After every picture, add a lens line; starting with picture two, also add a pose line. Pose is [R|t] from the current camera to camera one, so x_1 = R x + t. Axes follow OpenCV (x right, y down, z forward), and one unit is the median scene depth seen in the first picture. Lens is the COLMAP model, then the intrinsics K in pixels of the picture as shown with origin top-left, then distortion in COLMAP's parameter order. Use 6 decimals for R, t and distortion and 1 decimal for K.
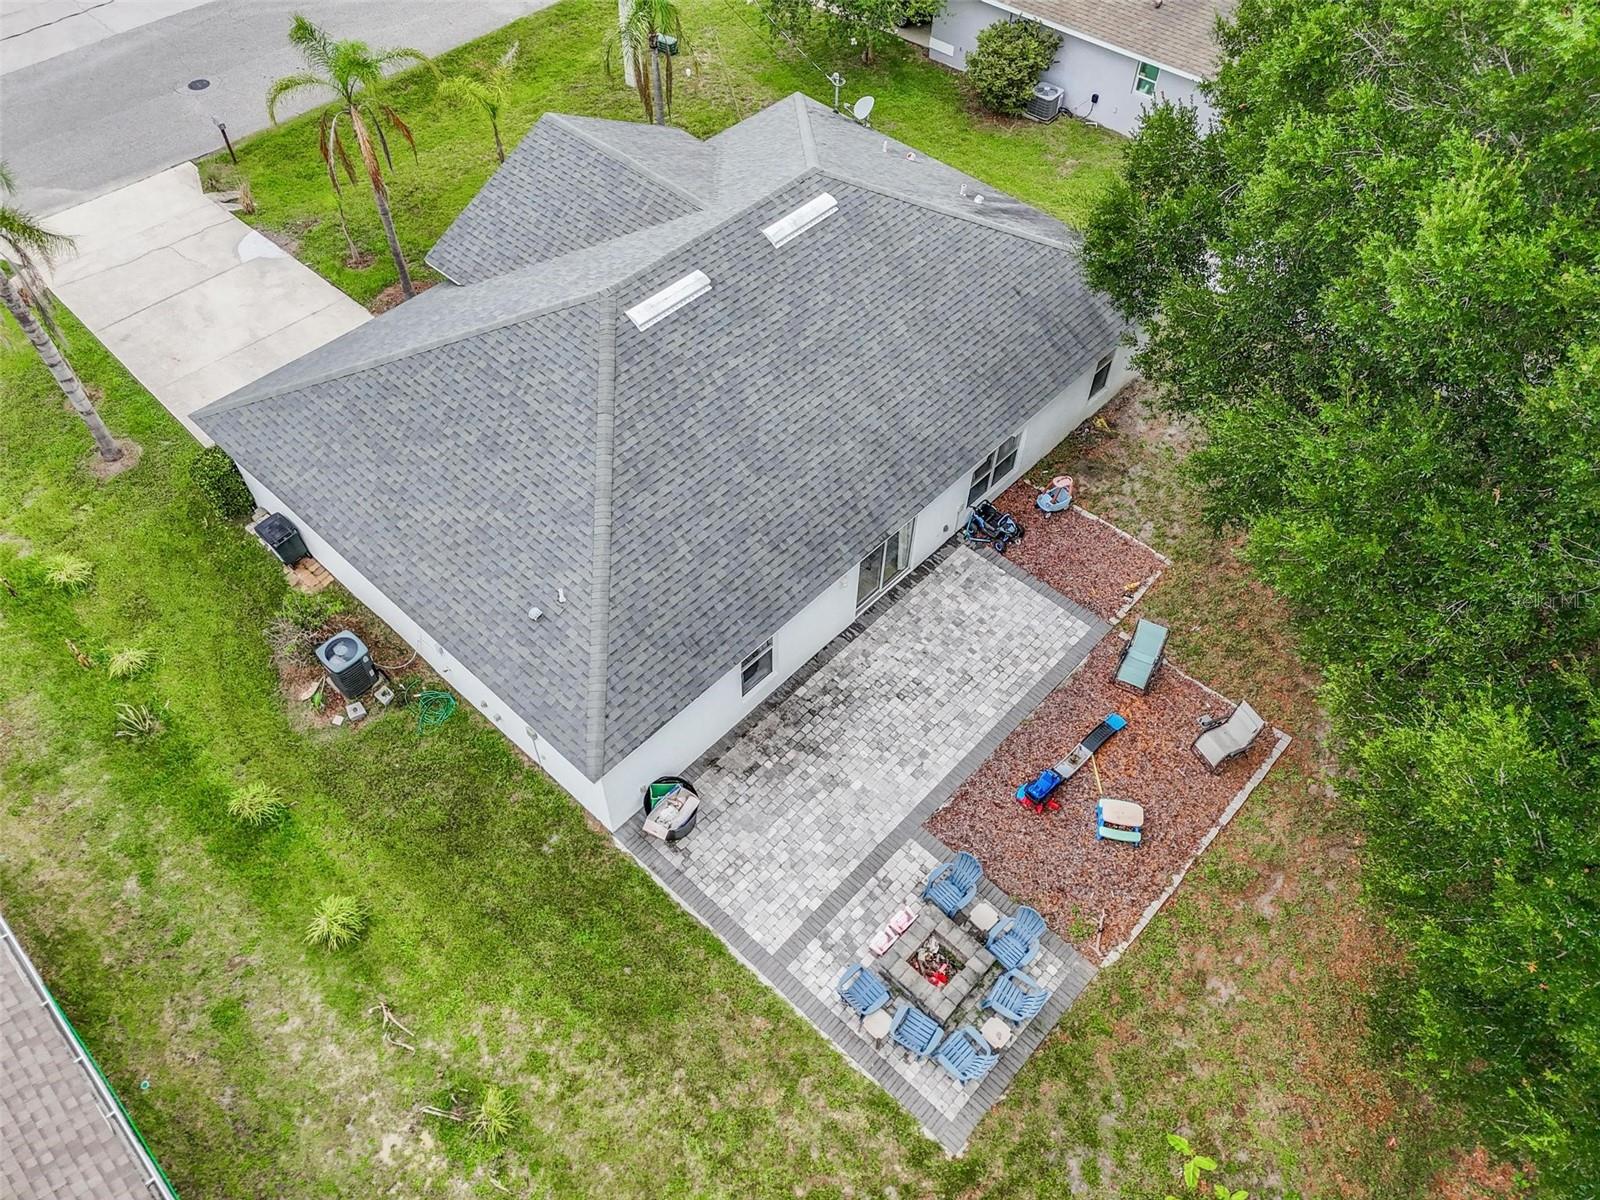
lens RADIAL K [[1170.8, 0, 798.4], [0, 1170.8, 603.1], [0, 0, 1]] dist [0.072678, -0.062653]
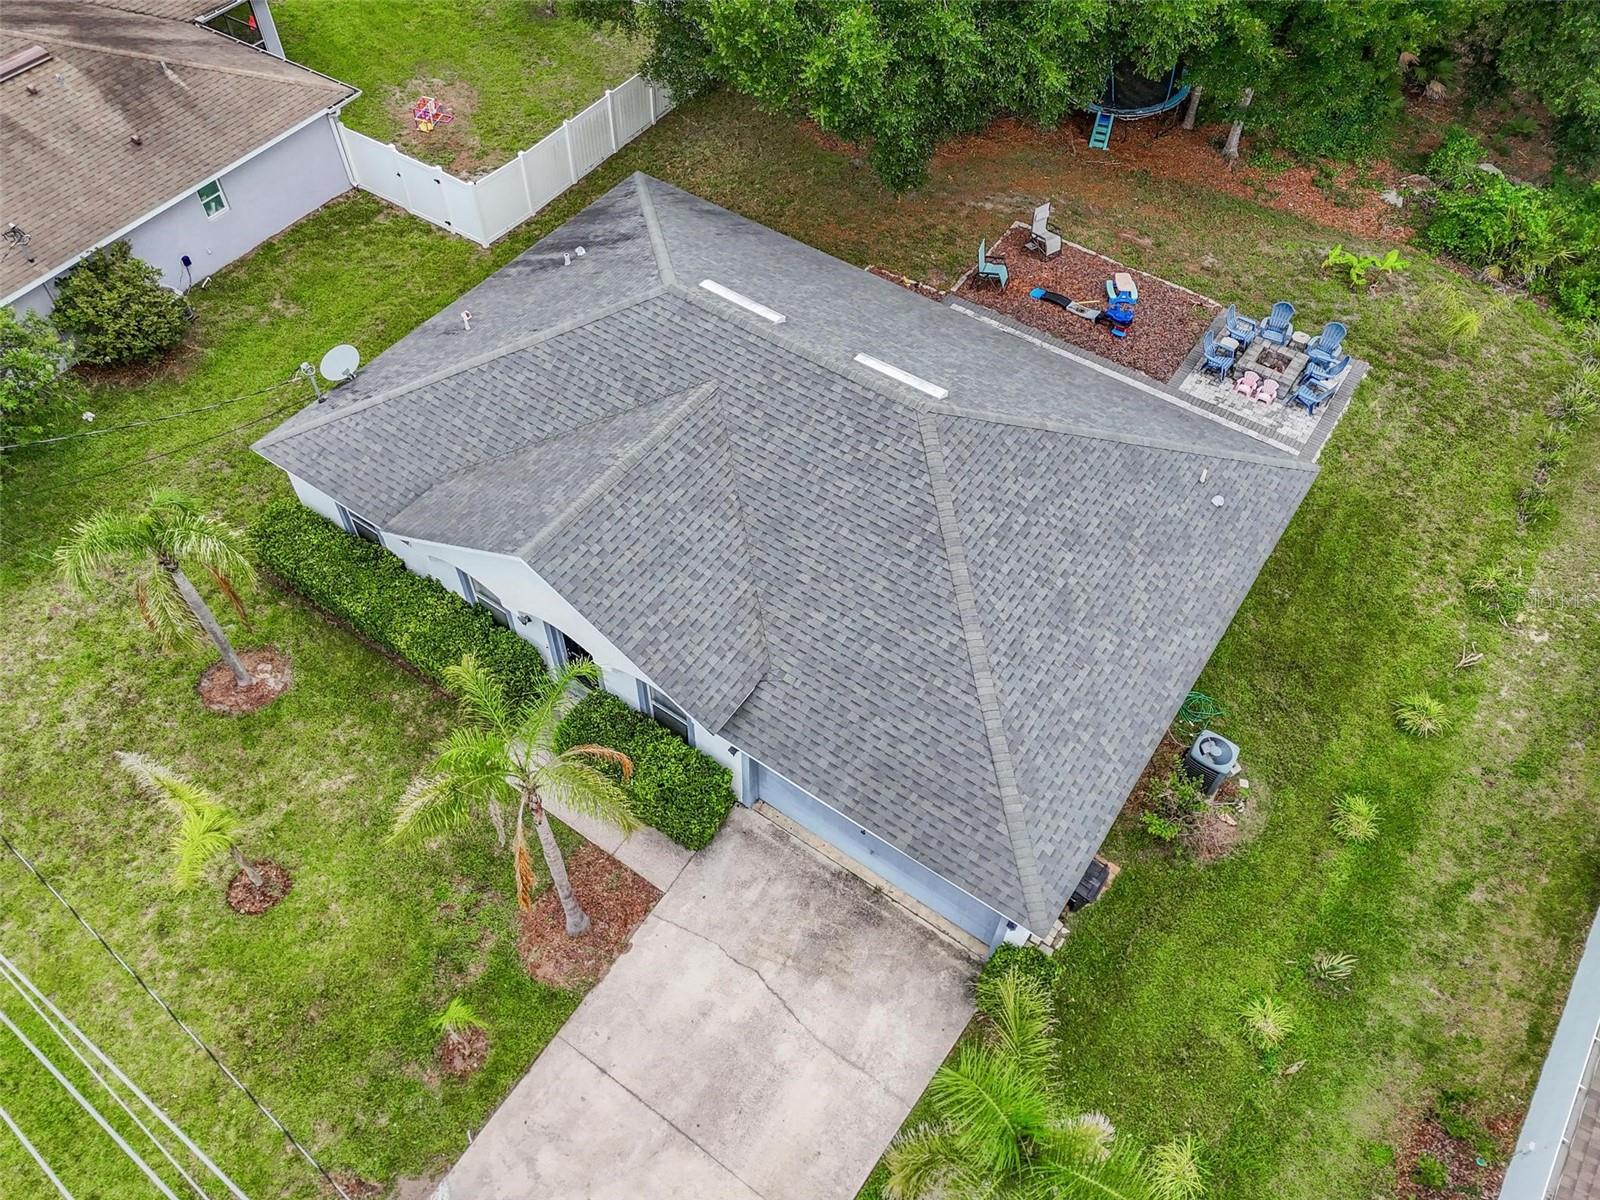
lens RADIAL K [[1170.8, 0, 799.7], [0, 1170.8, 604.3], [0, 0, 1]] dist [0.072678, -0.062653]
pose [[-0.145570, -0.793406, 0.591030, -0.831227], [0.758013, 0.294462, 0.581987, -0.841278], [-0.635788, 0.532728, 0.558547, 0.614239]]
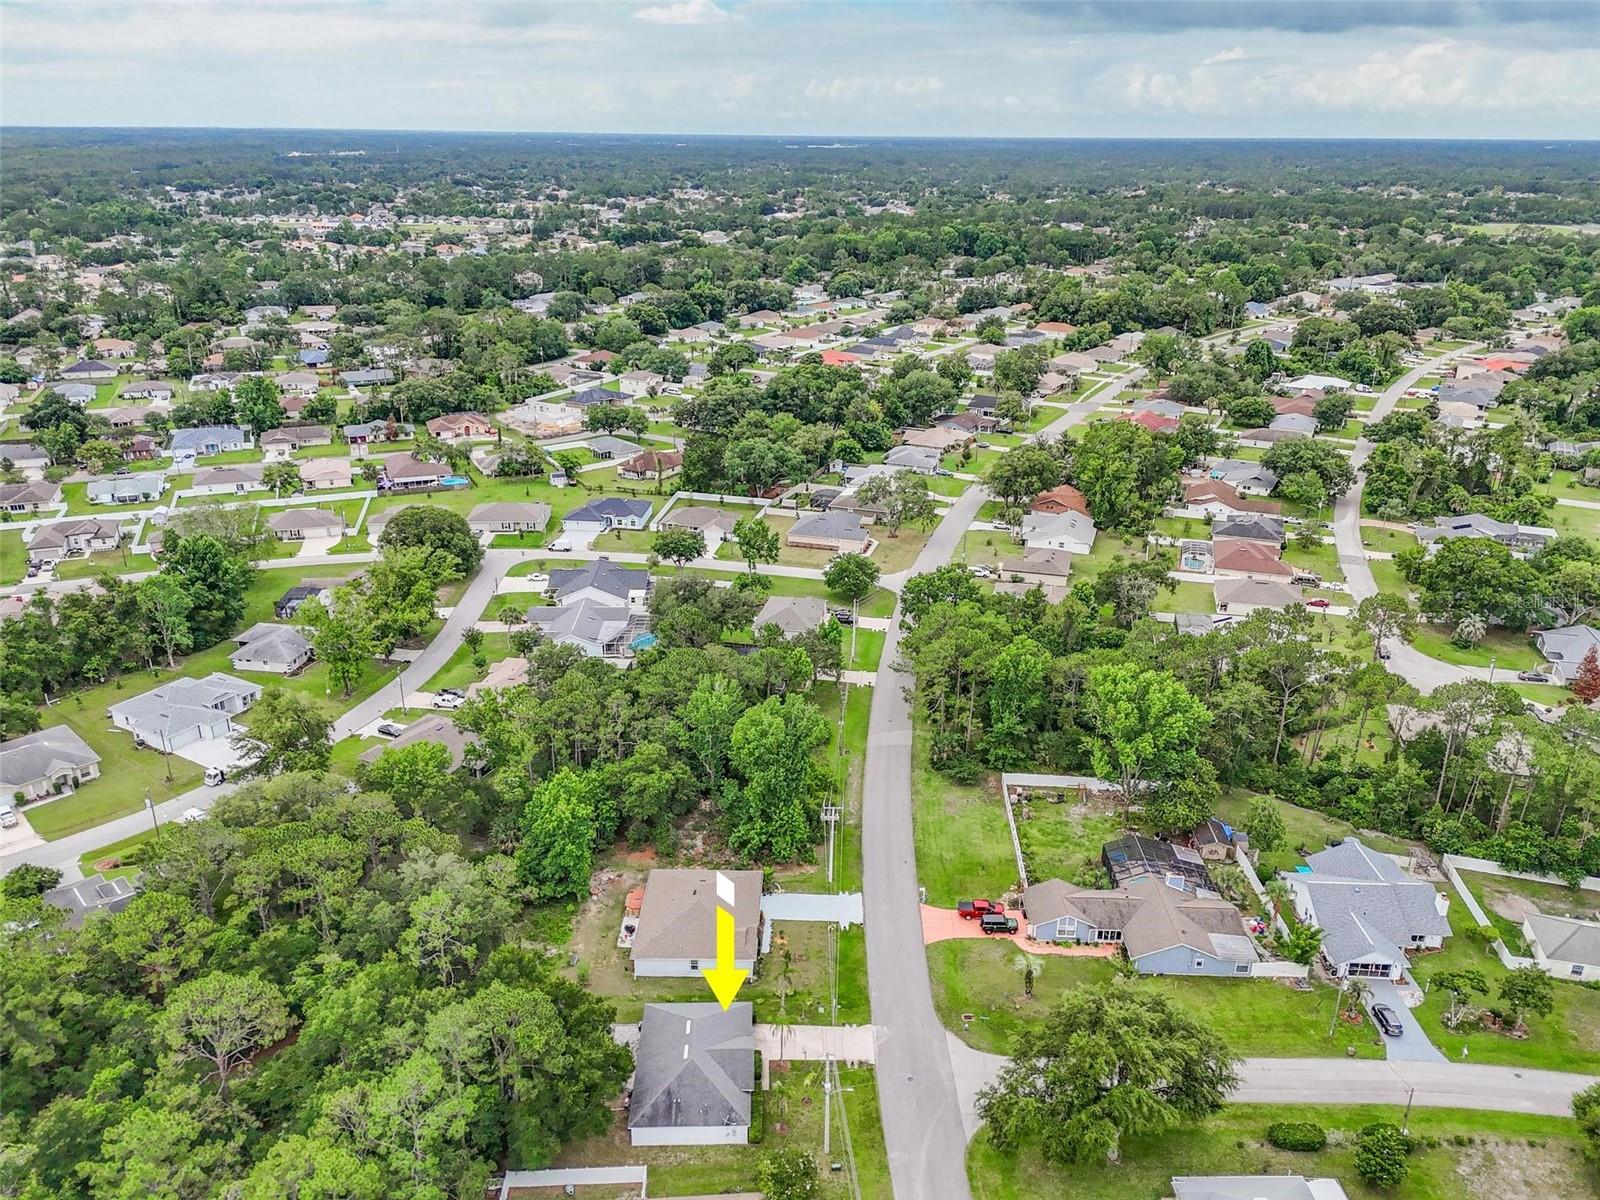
lens RADIAL K [[1170.8, 0, 796.4], [0, 1170.8, 608.7], [0, 0, 1]] dist [0.072678, -0.062653]
pose [[-0.714672, 0.240011, -0.656993, 2.831802], [-0.559741, 0.367016, 0.742959, -5.631789], [0.419445, 0.898718, -0.127952, 0.124777]]
